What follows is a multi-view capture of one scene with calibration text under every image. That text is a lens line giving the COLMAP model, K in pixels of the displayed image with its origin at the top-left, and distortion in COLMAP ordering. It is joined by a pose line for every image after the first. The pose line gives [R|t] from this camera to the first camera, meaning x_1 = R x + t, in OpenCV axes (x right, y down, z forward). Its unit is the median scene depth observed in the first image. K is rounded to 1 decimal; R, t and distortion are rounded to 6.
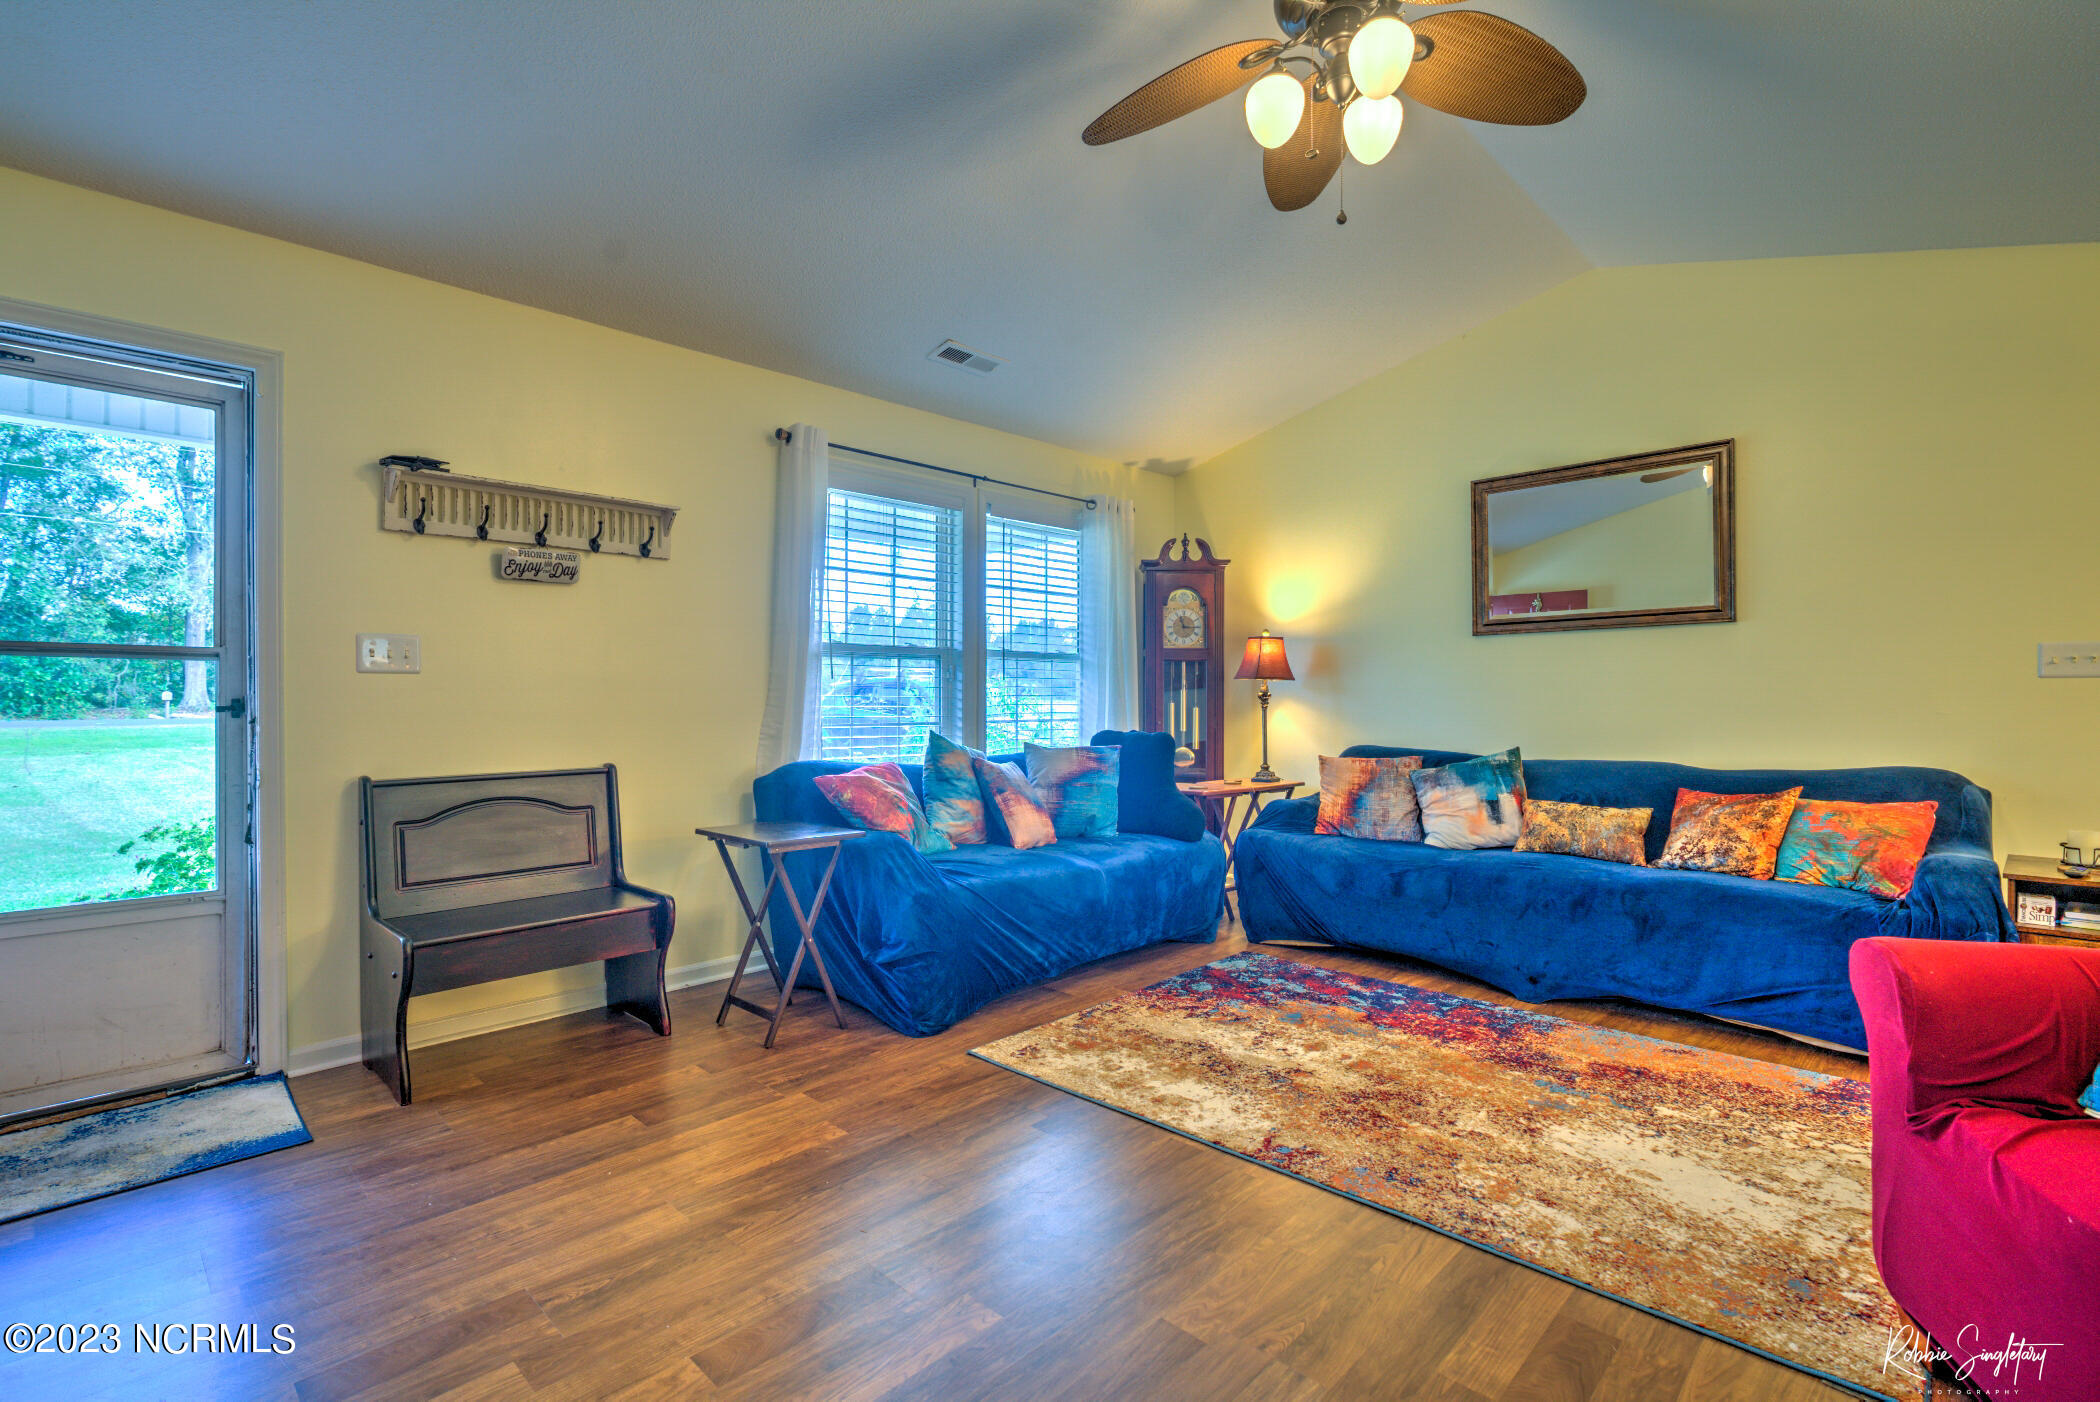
lens RADIAL K [[950.0, 0, 1060.9], [0, 950.0, 700.1], [0, 0, 1]] dist [-0.000288, 0.000526]
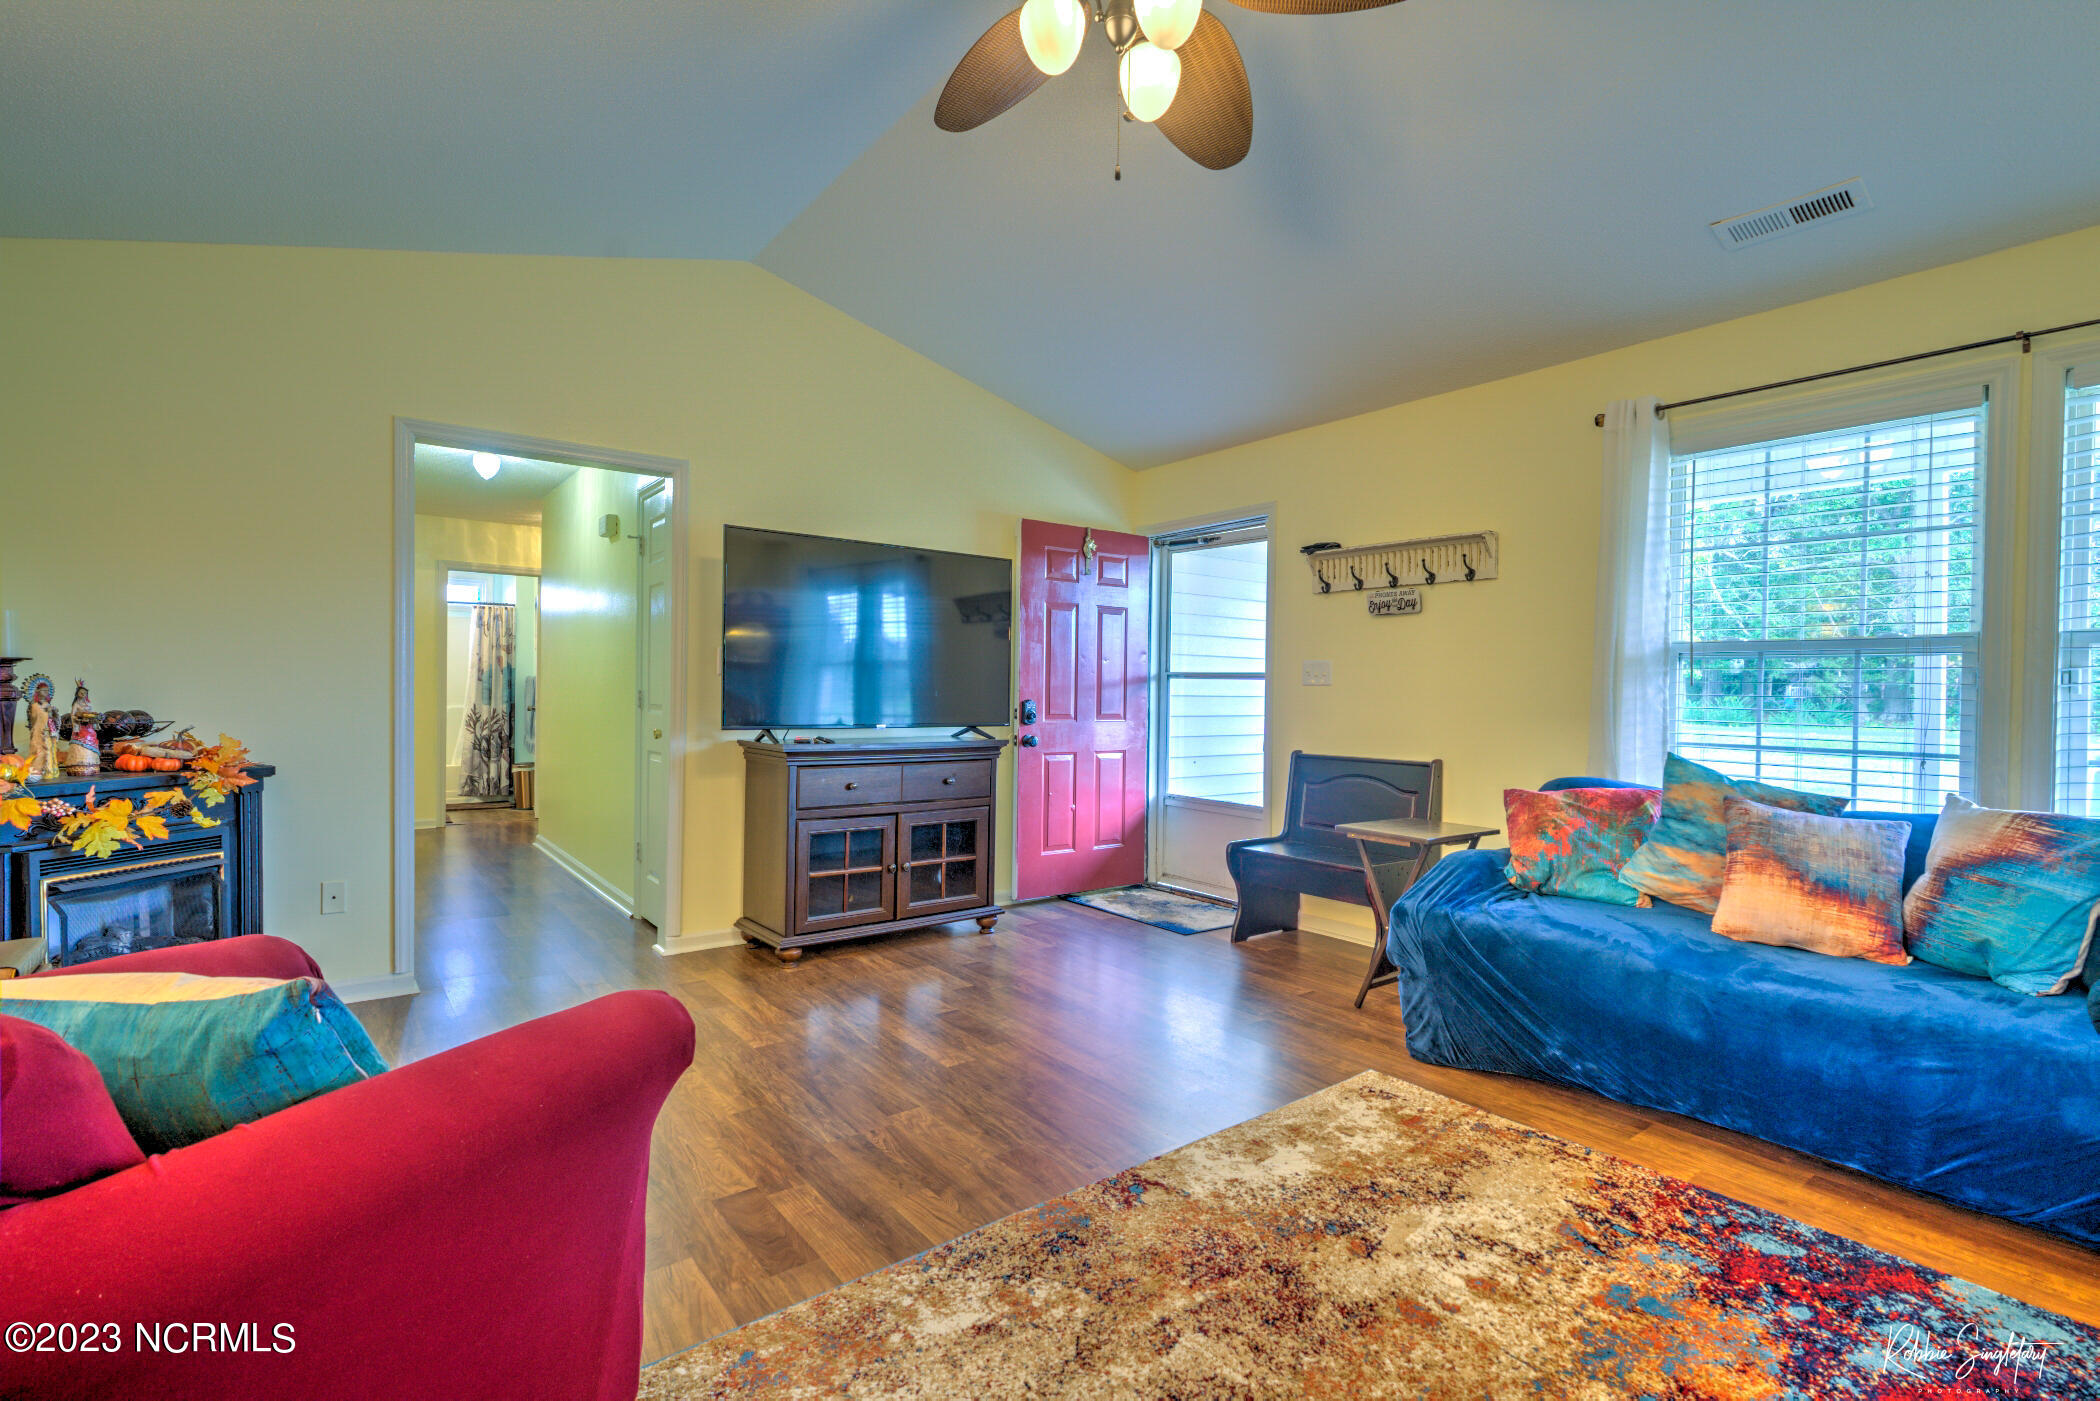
lens RADIAL K [[950.0, 0, 1065.4], [0, 950.0, 695.1], [0, 0, 1]] dist [-0.000288, 0.000526]
pose [[-0.124345, -0.000673, -0.992239, 0.886101], [-0.021552, 0.999766, 0.002022, -0.007529], [0.992005, 0.021636, -0.124331, 0.788284]]
